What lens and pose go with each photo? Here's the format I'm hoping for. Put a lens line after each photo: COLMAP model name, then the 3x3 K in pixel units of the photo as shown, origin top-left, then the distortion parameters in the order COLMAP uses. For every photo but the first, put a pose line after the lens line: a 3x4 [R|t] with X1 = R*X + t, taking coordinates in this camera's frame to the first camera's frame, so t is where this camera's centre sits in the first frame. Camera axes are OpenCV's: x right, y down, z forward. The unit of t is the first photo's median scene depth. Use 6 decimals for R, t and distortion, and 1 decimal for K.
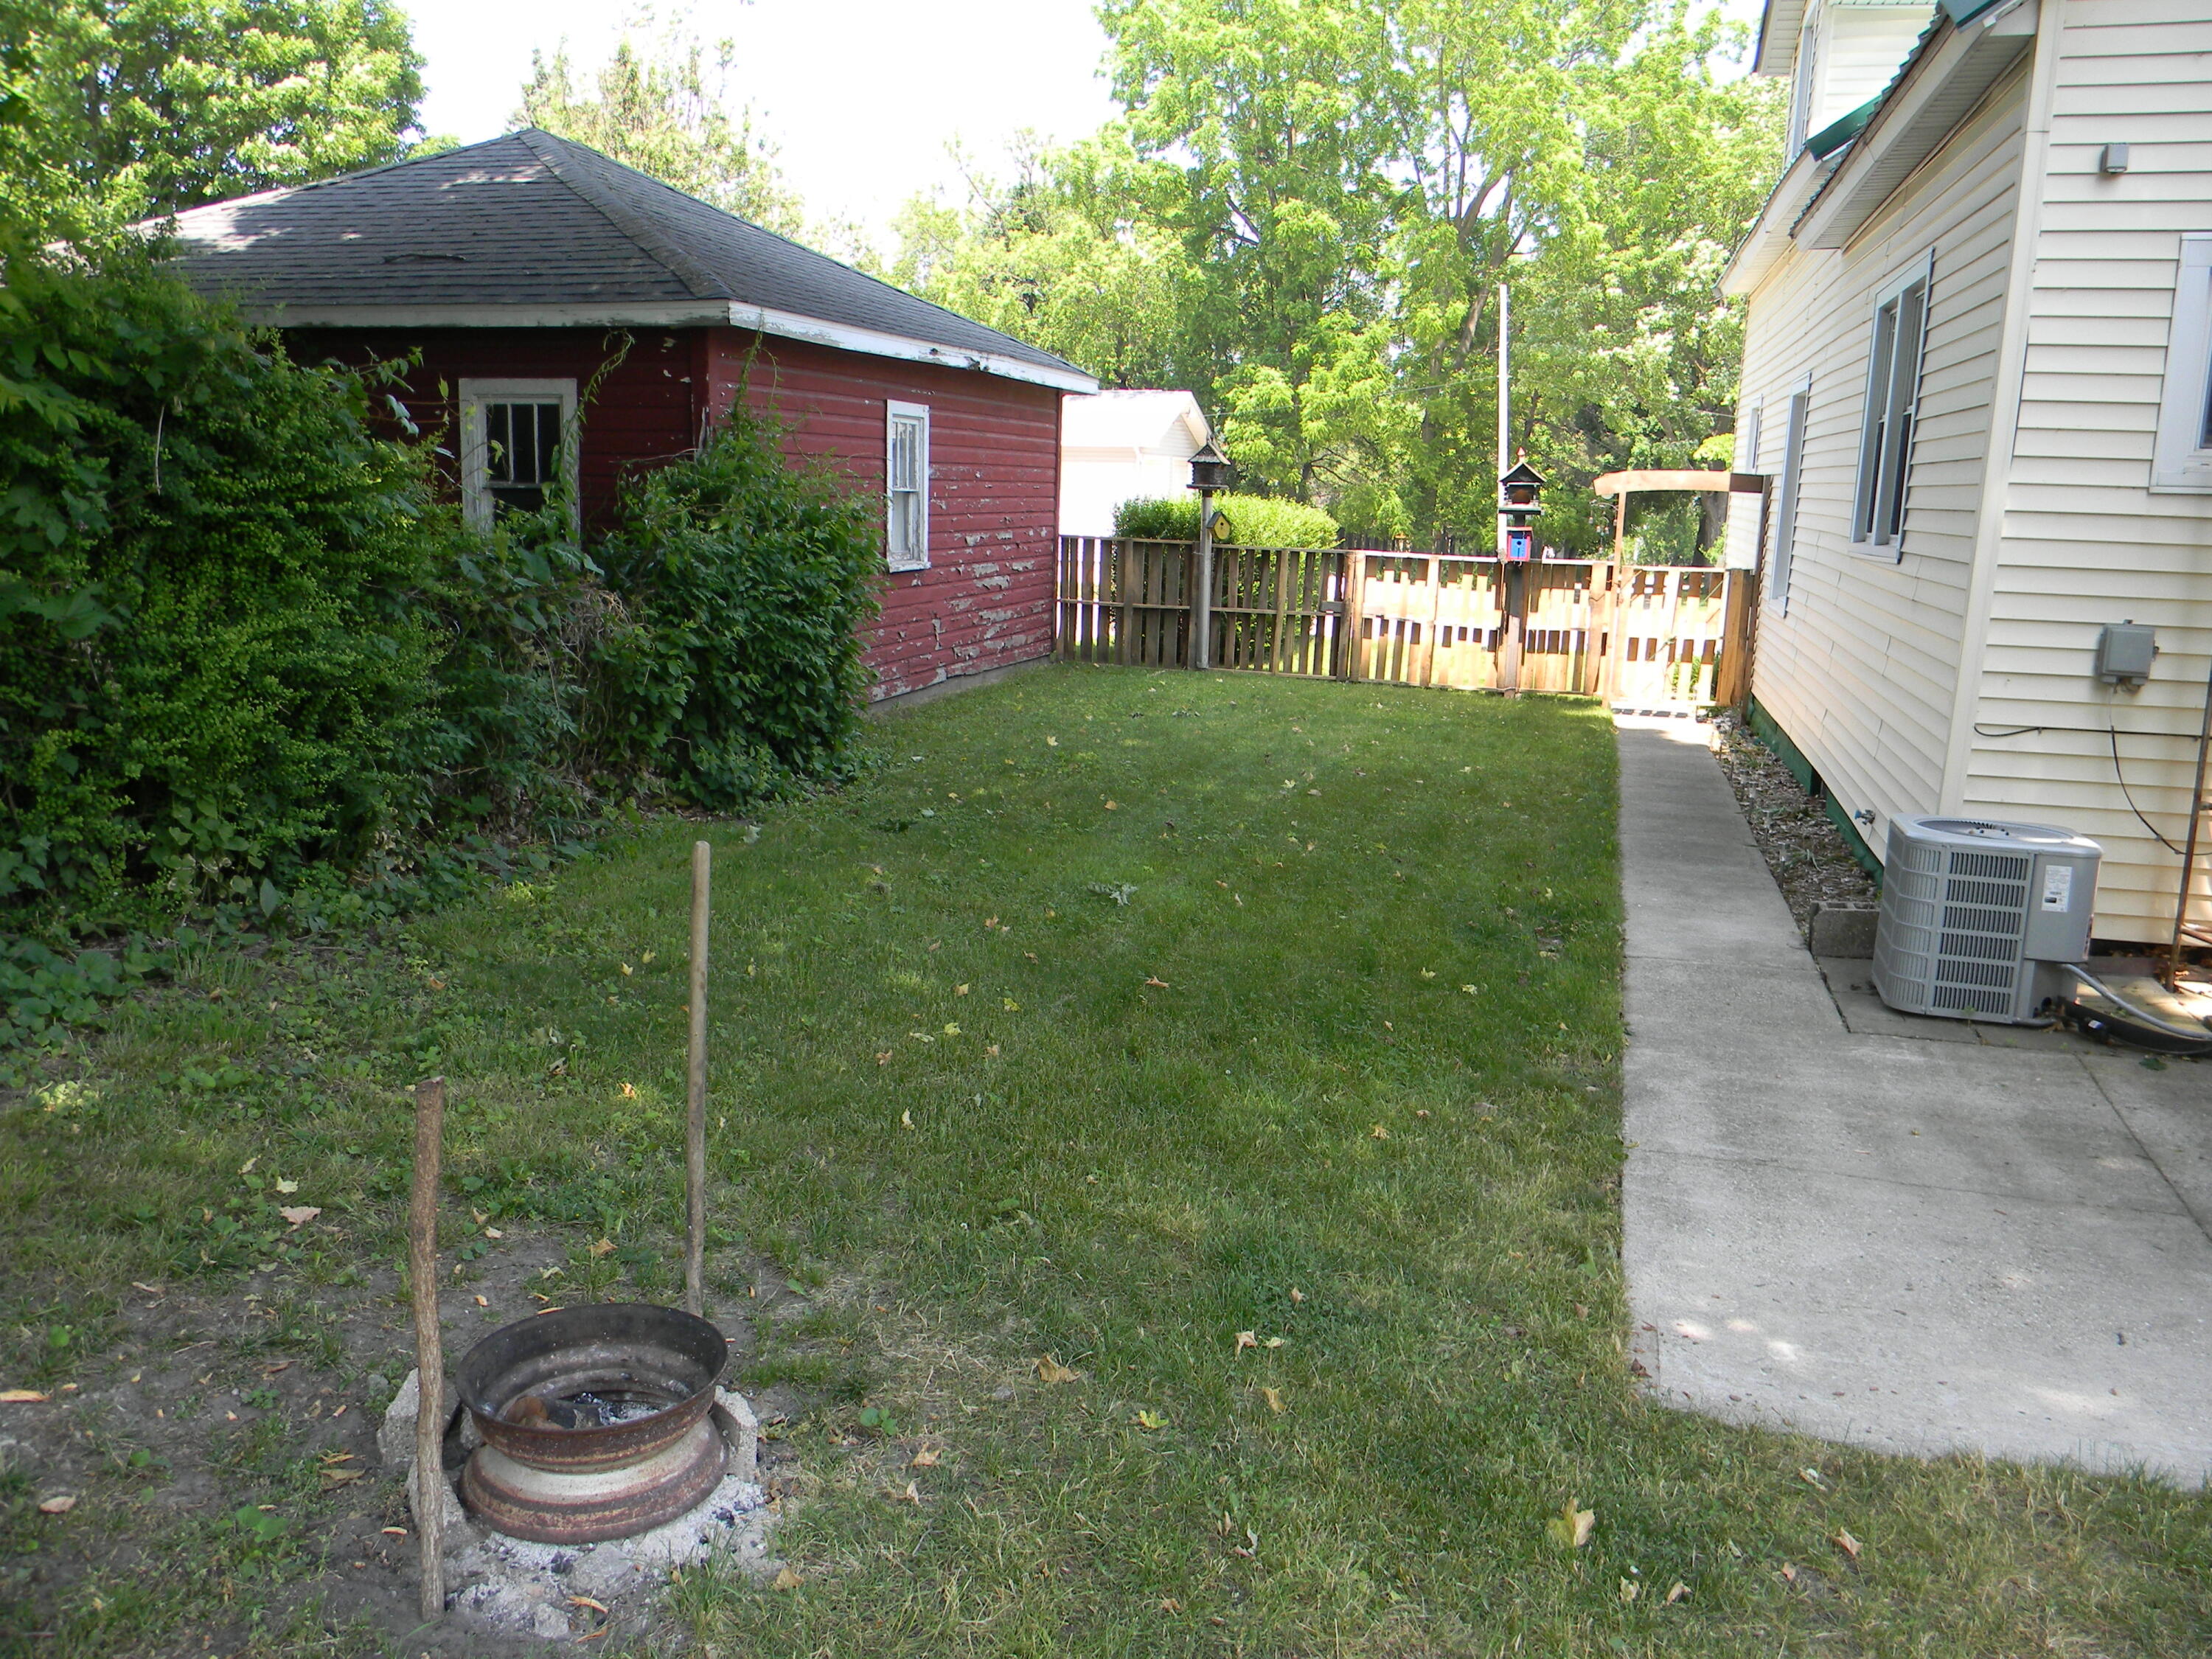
lens RADIAL K [[1788.8, 0, 1097.5], [0, 1788.8, 815.3], [0, 0, 1]] dist [-0.001006, -0.008990]
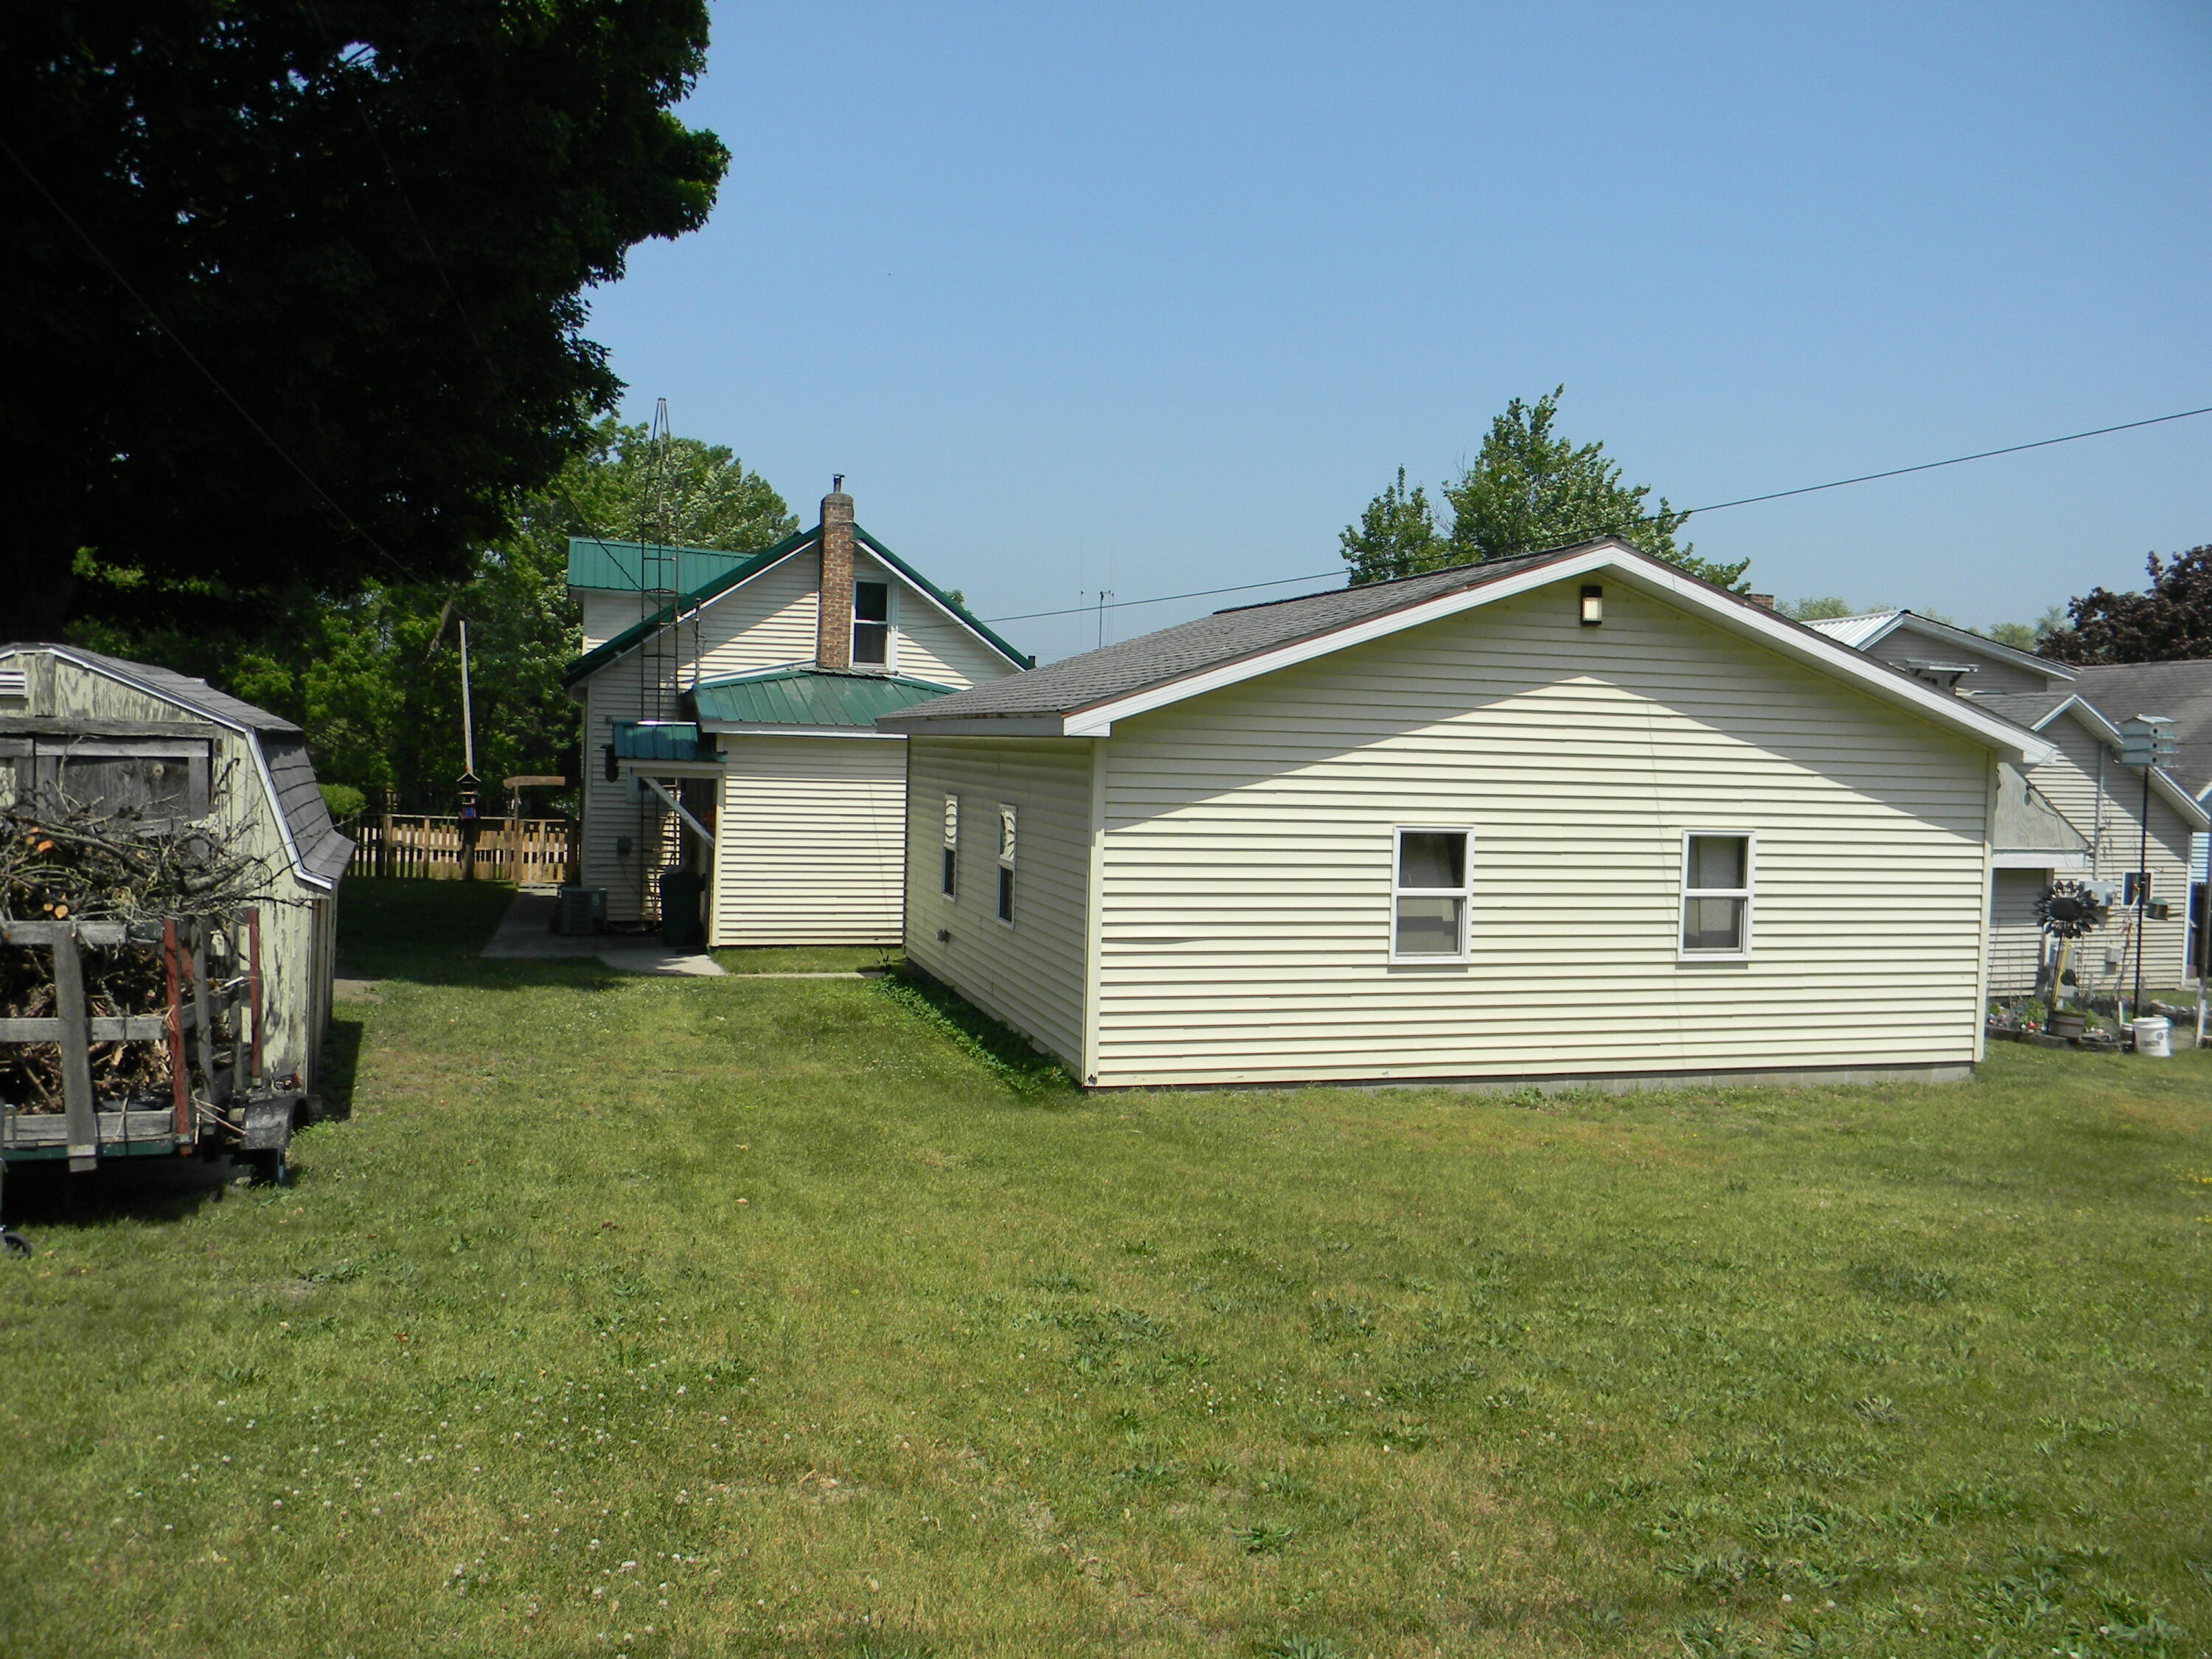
lens RADIAL K [[1832.0, 0, 1107.1], [0, 1832.0, 829.2], [0, 0, 1]] dist [-0.070793, -0.004159]
pose [[0.852928, -0.025570, 0.521403, -0.572156], [0.091640, 0.990623, -0.101328, 0.369820], [-0.513923, 0.134207, 0.847273, -2.847228]]
